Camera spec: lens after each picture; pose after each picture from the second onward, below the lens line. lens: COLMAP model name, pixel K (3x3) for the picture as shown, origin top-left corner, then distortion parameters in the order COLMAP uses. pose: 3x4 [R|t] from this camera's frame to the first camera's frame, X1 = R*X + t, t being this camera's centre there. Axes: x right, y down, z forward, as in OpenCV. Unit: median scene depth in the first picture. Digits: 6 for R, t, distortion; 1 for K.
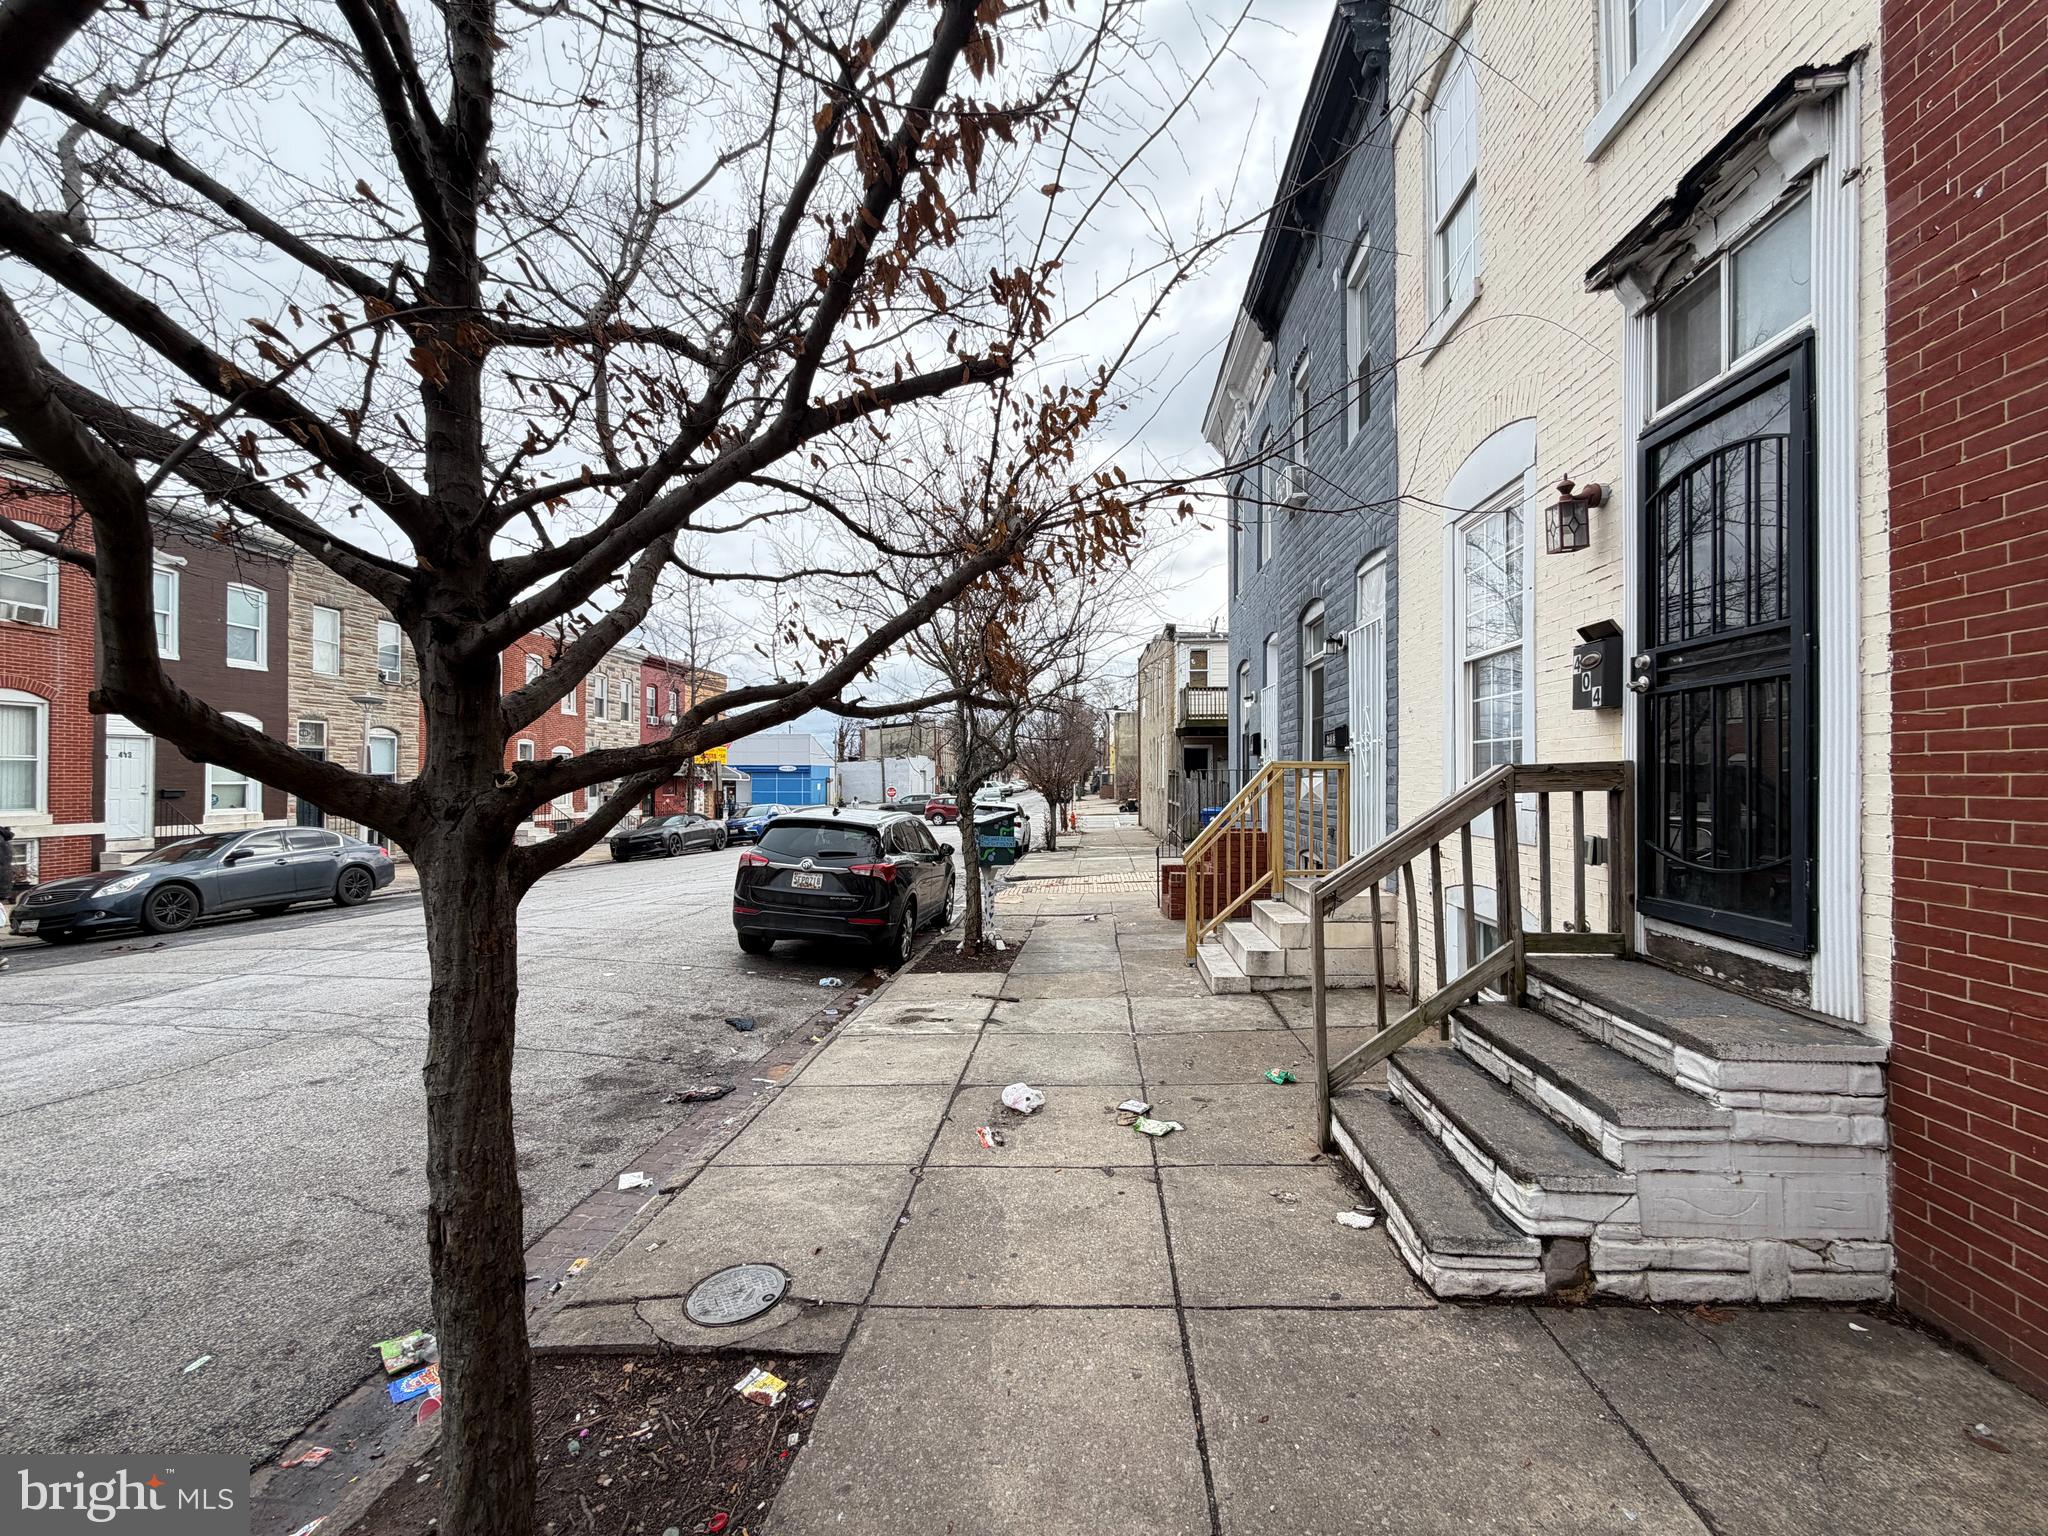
lens RADIAL K [[815.9, 0, 1019.7], [0, 815.9, 775.0], [0, 0, 1]] dist [-0.000156, 0.000142]
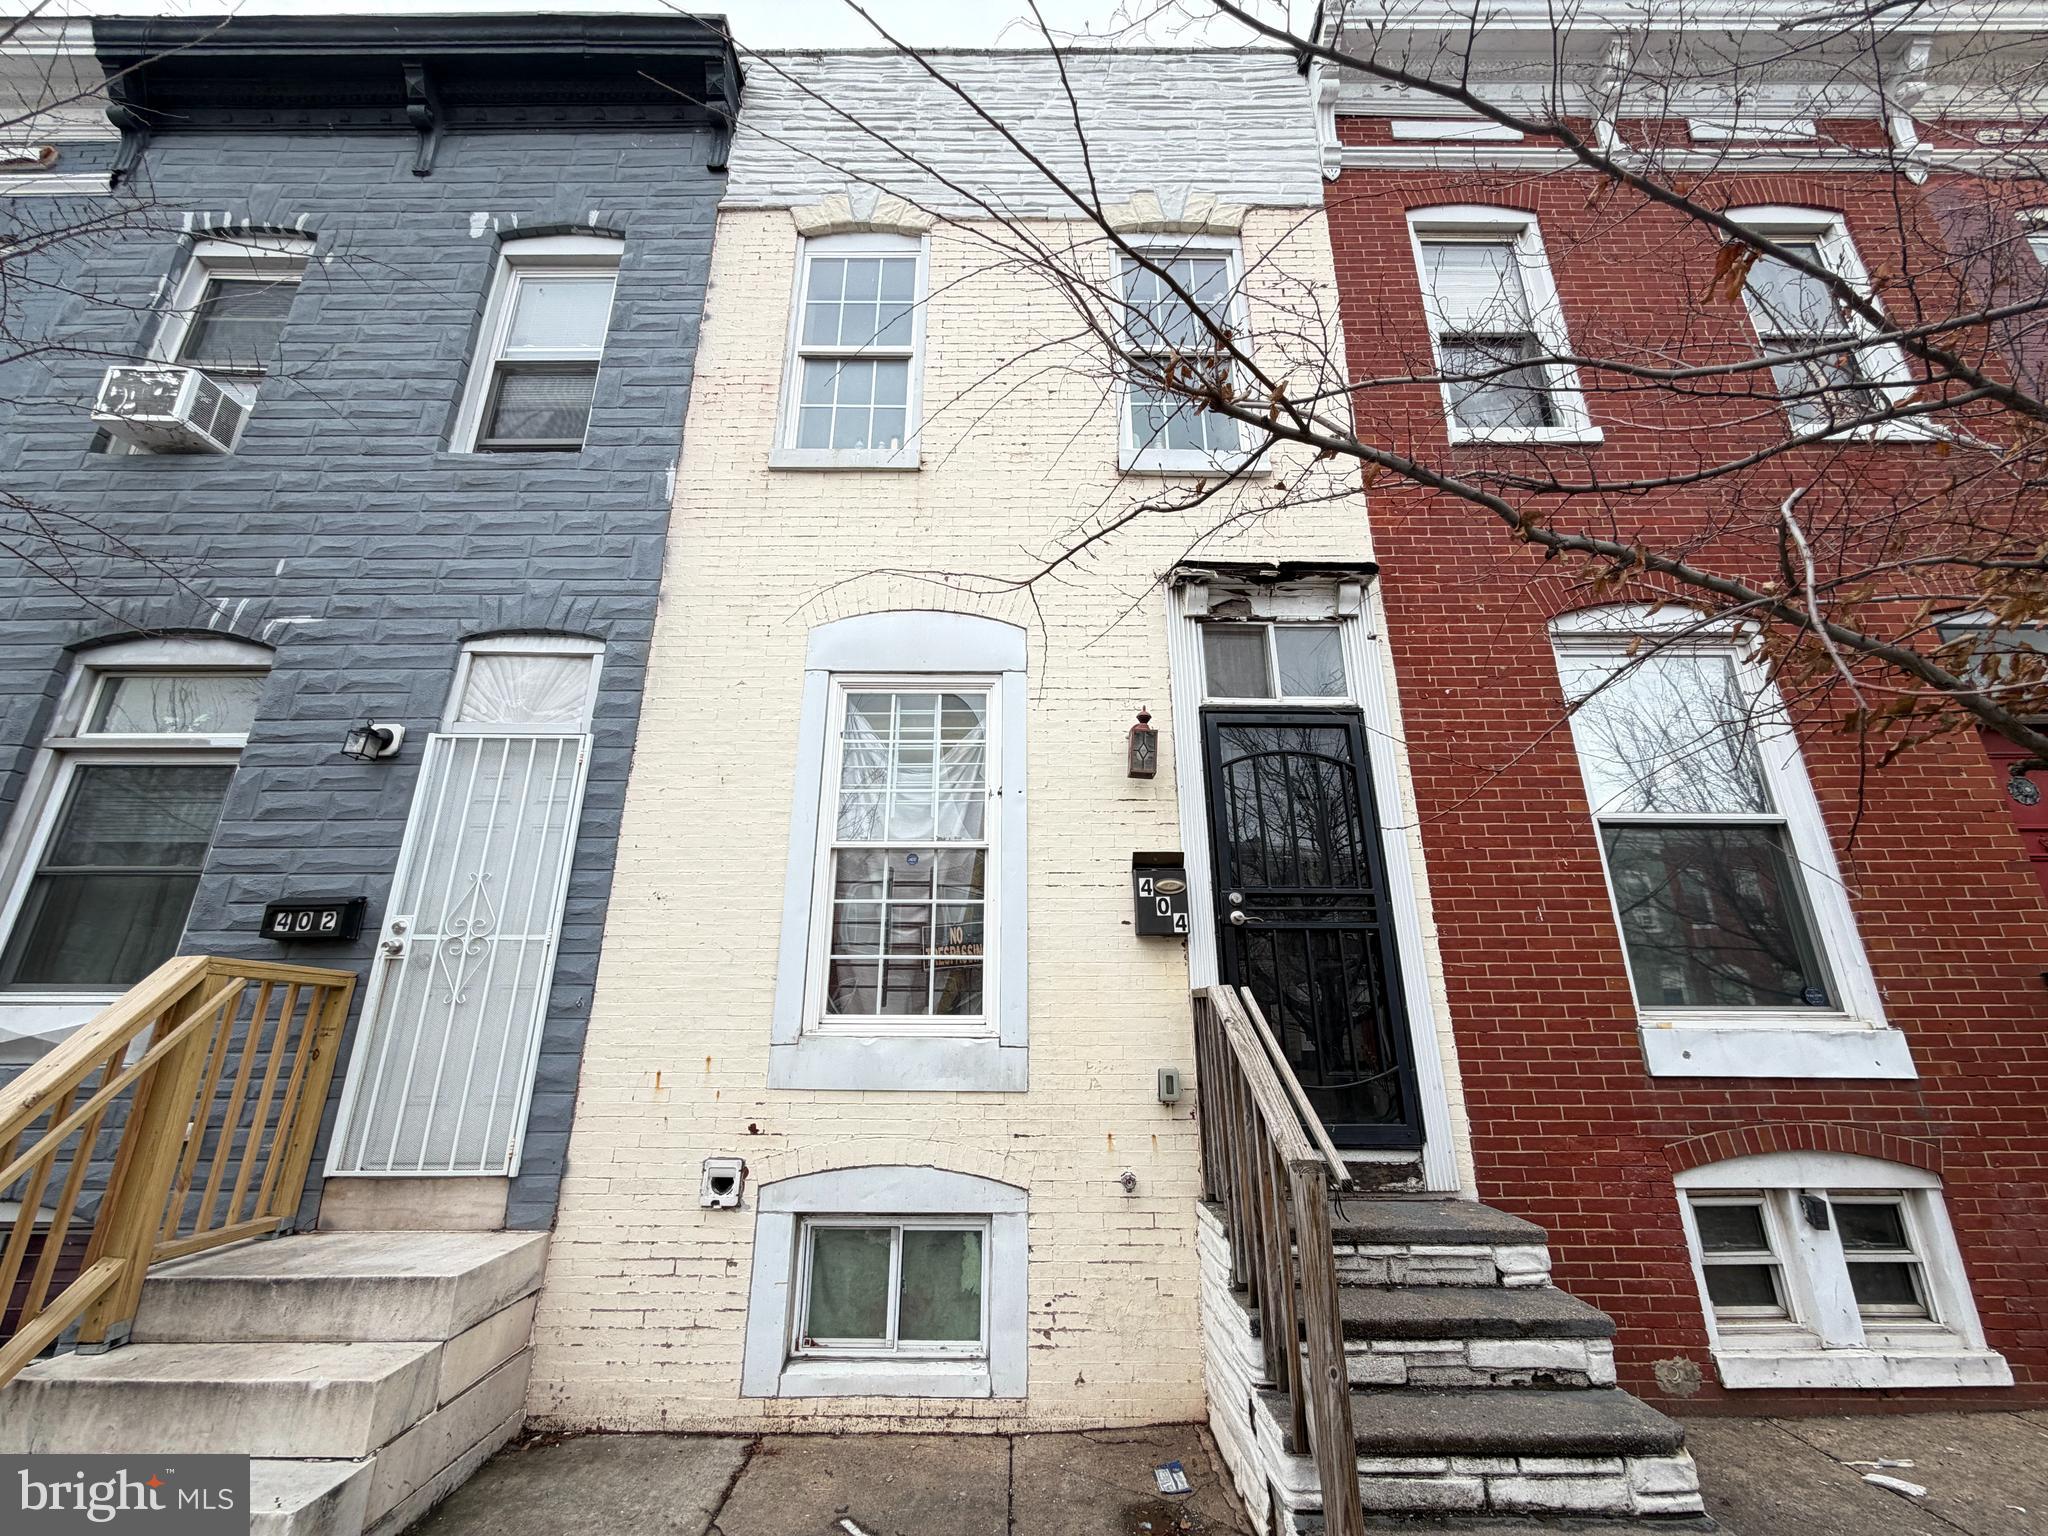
lens RADIAL K [[815.9, 0, 1022.3], [0, 815.9, 770.8], [0, 0, 1]] dist [-0.000156, 0.000142]
pose [[-0.089091, 0.312939, 0.945585, -0.353408], [-0.003770, 0.949248, -0.314507, 0.053257], [-0.996016, -0.031585, -0.083390, 1.519056]]
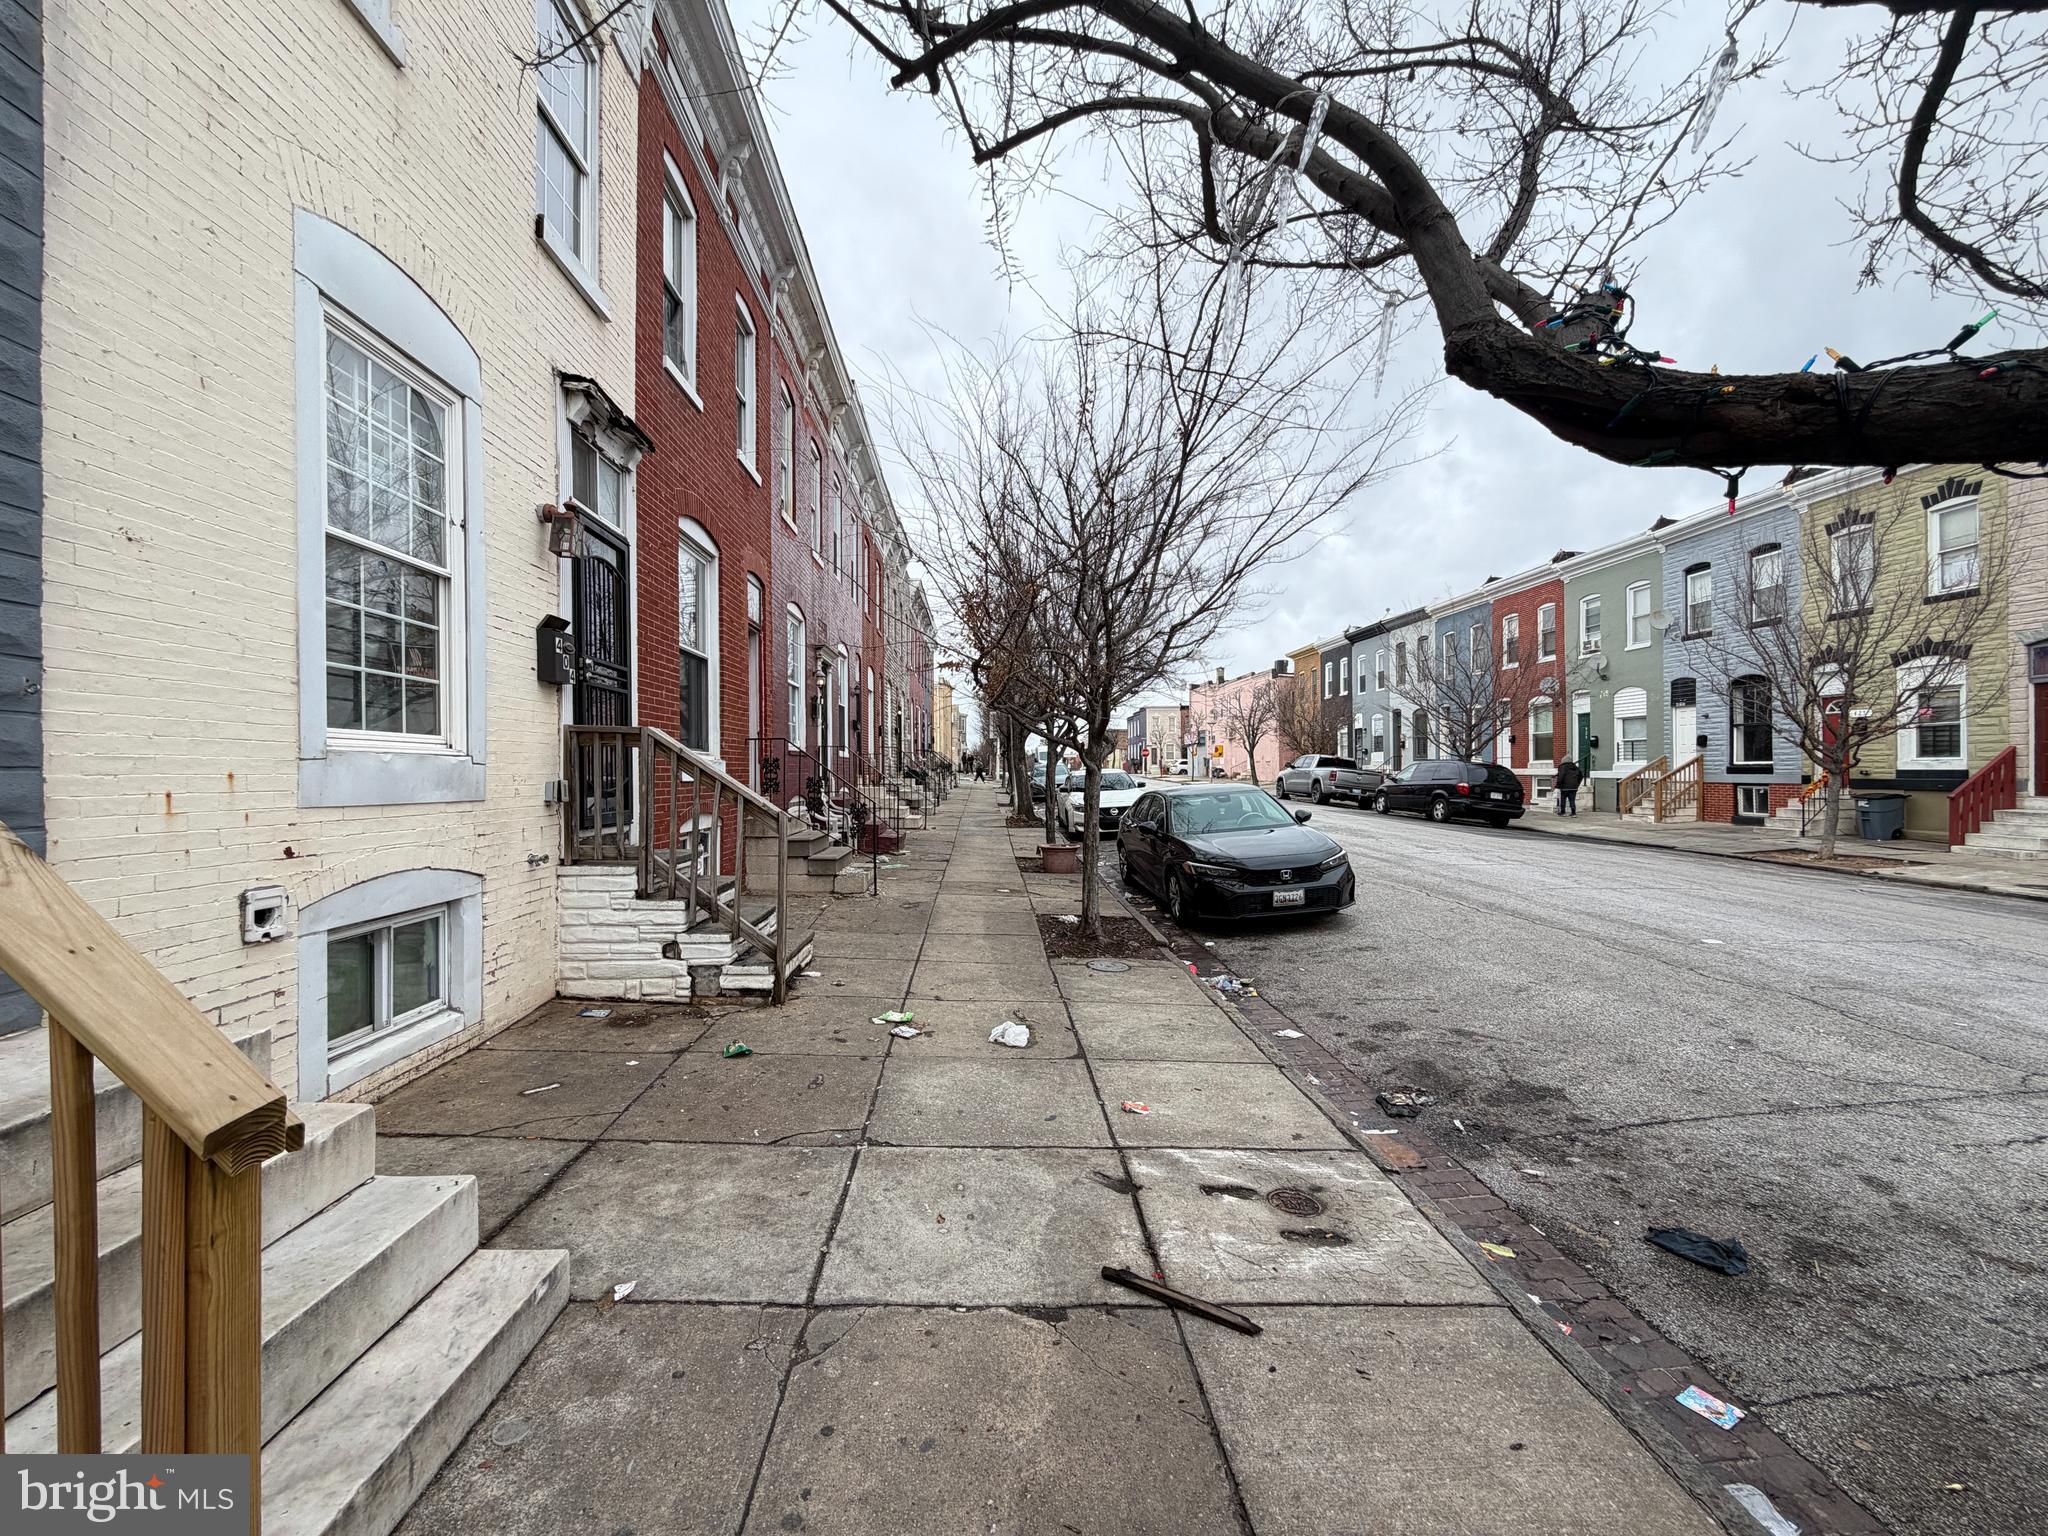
lens RADIAL K [[815.9, 0, 1027.0], [0, 815.9, 769.9], [0, 0, 1]] dist [-0.000156, 0.000142]
pose [[-0.989196, 0.006030, -0.146472, 0.187928], [0.006679, 0.999970, -0.003937, 0.082621], [0.146444, -0.004873, -0.989207, 2.881392]]
